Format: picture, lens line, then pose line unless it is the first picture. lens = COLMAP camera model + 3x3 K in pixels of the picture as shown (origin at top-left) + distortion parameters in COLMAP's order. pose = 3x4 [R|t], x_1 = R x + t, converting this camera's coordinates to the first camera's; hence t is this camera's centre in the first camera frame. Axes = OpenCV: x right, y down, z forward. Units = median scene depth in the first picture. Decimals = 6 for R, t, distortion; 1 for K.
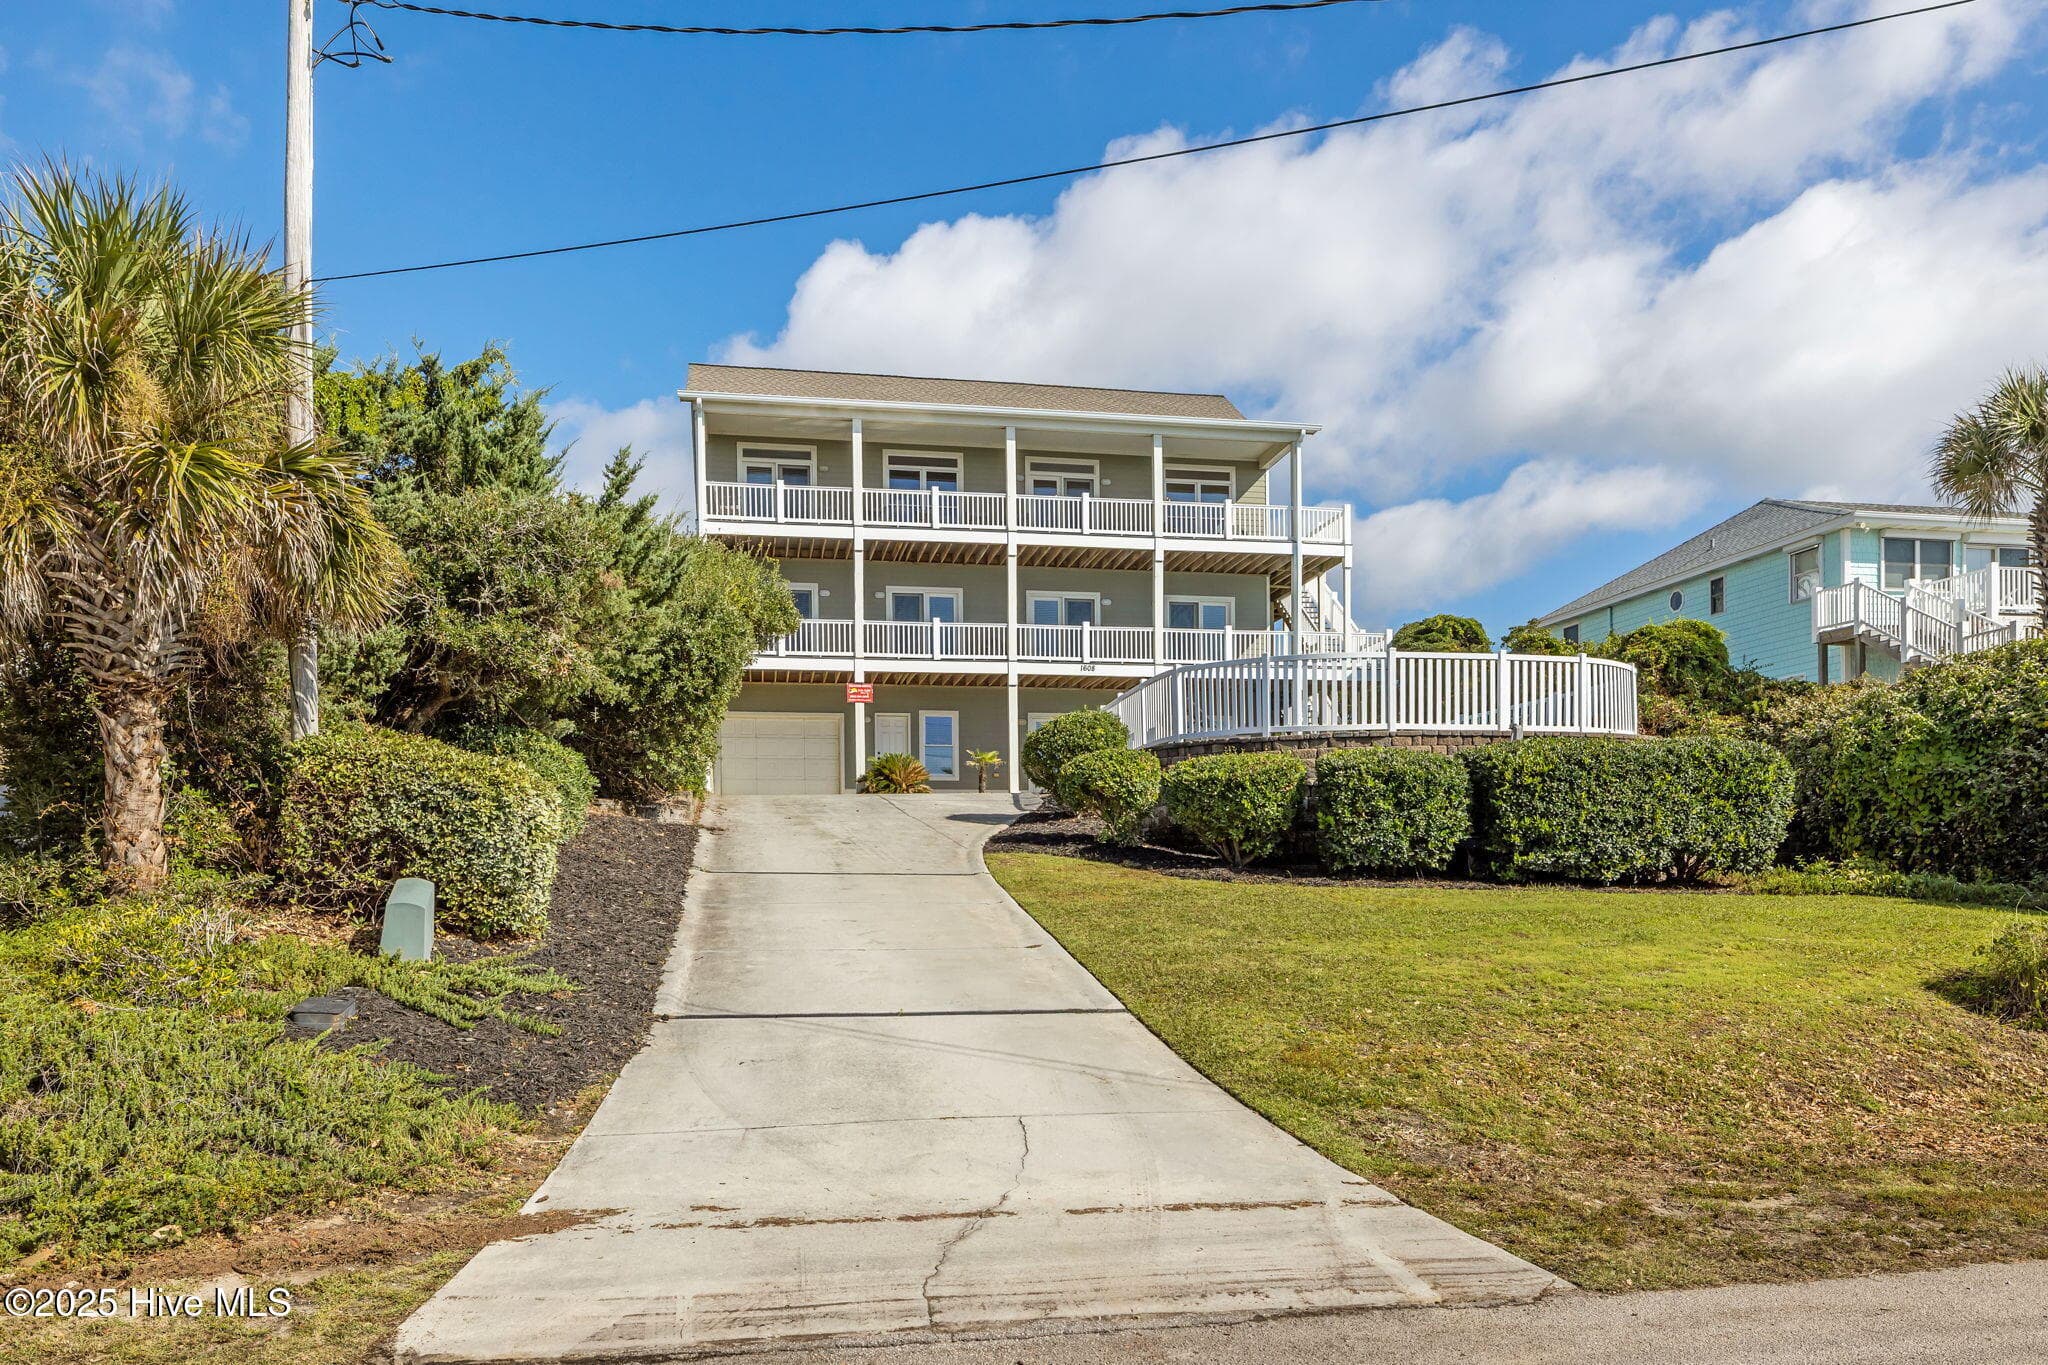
lens RADIAL K [[1168.8, 0, 1003.0], [0, 1168.8, 671.8], [0, 0, 1]] dist [0.001985, -0.004099]
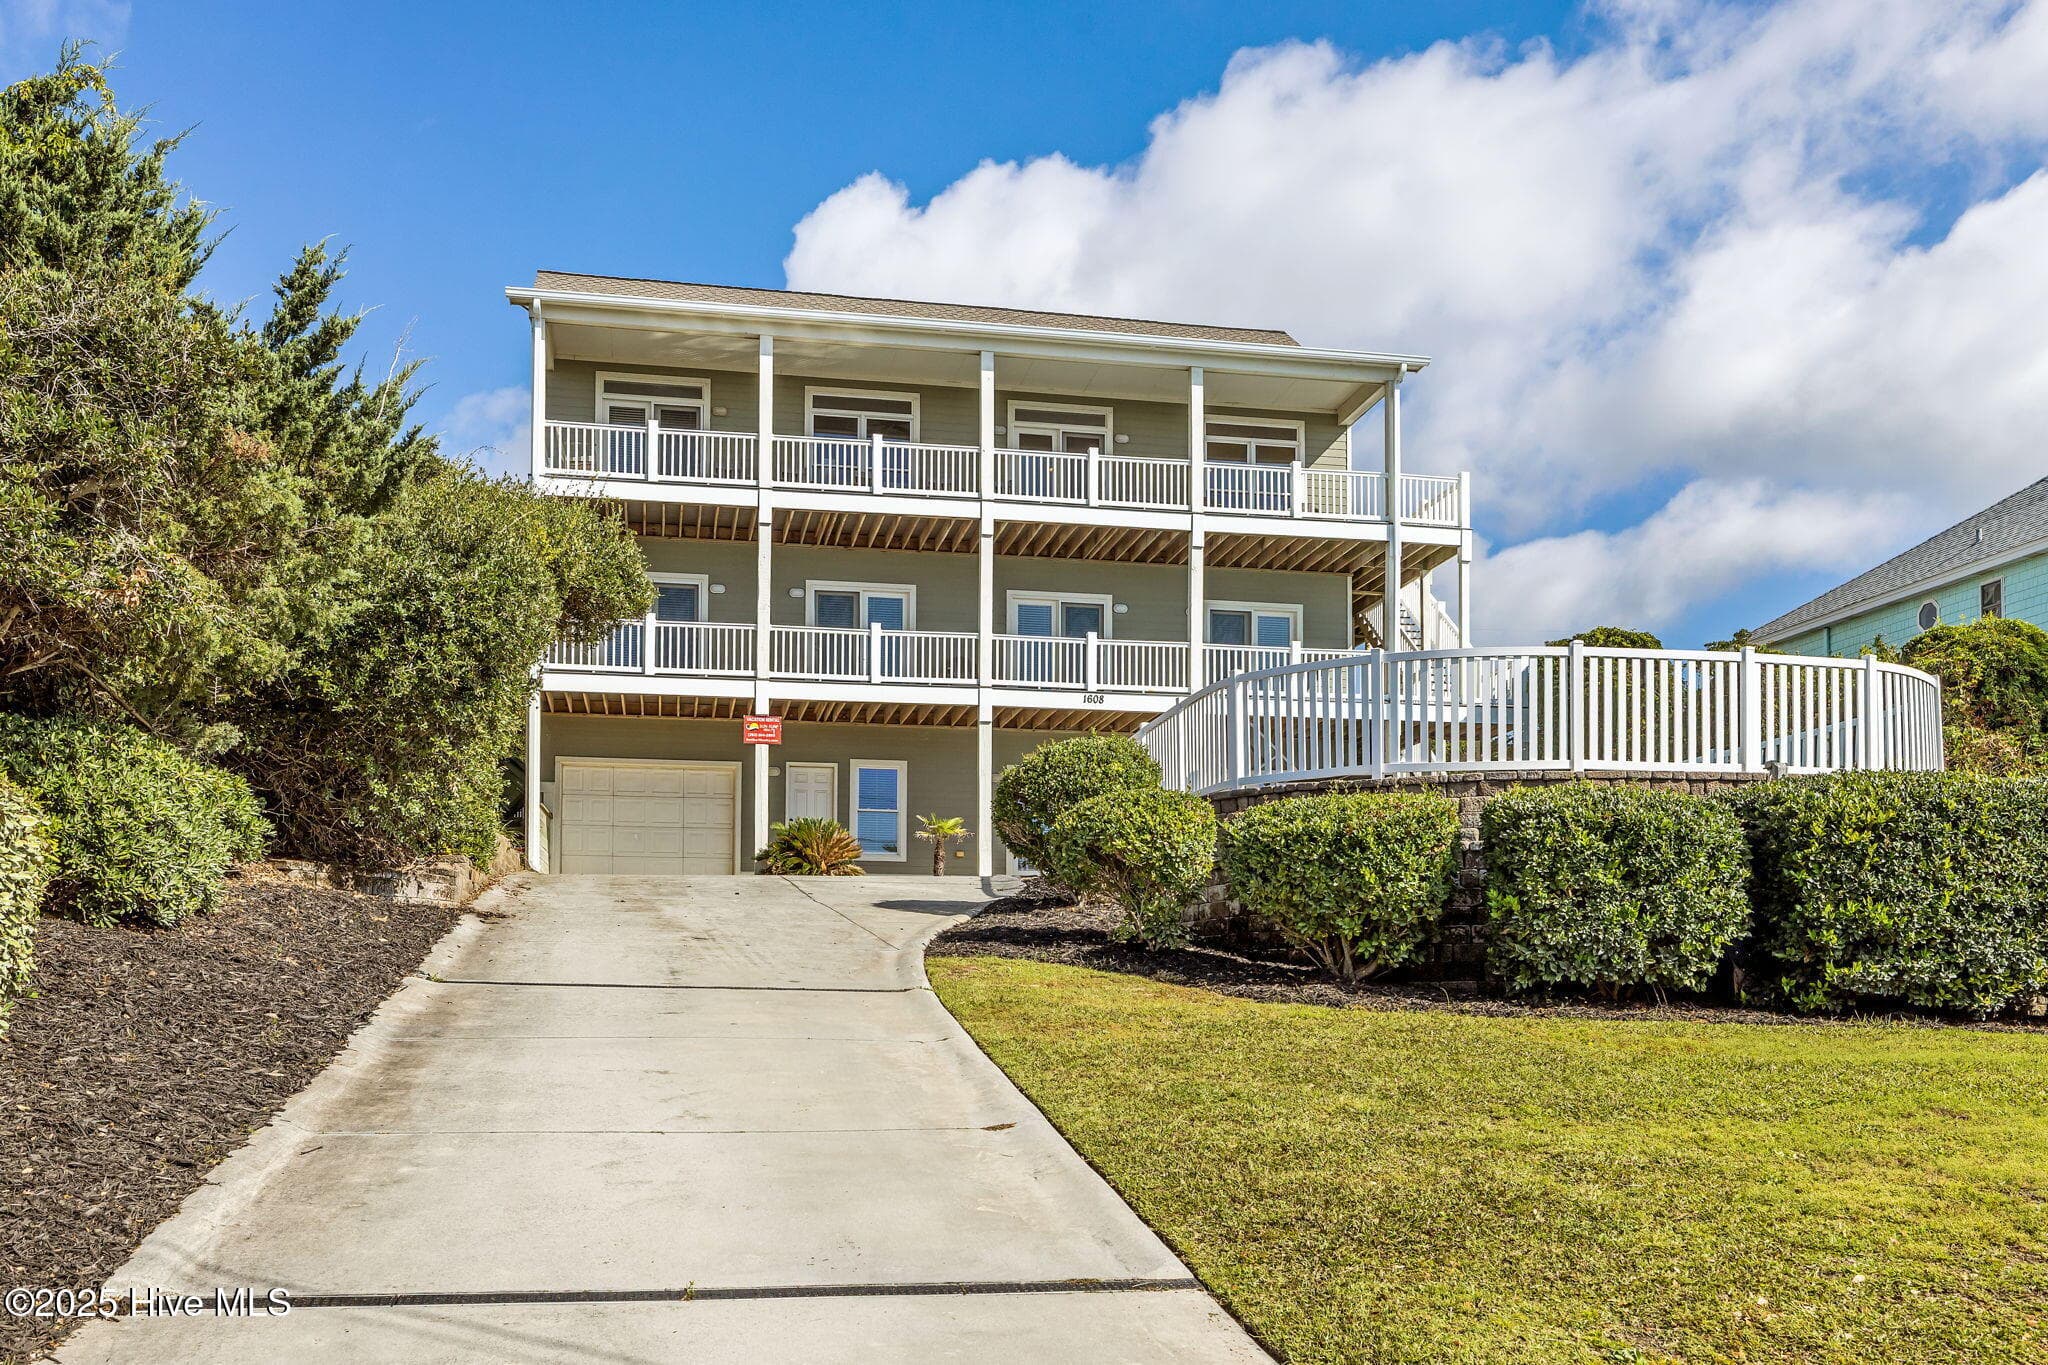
lens RADIAL K [[1452.3, 0, 1020.3], [0, 1452.3, 694.9], [0, 0, 1]] dist [0.004214, -0.007049]
pose [[0.999534, 0.015058, 0.026535, 0.008893], [-0.014054, 0.999193, -0.037625, 0.039617], [-0.027080, 0.037235, 0.998940, 0.203414]]
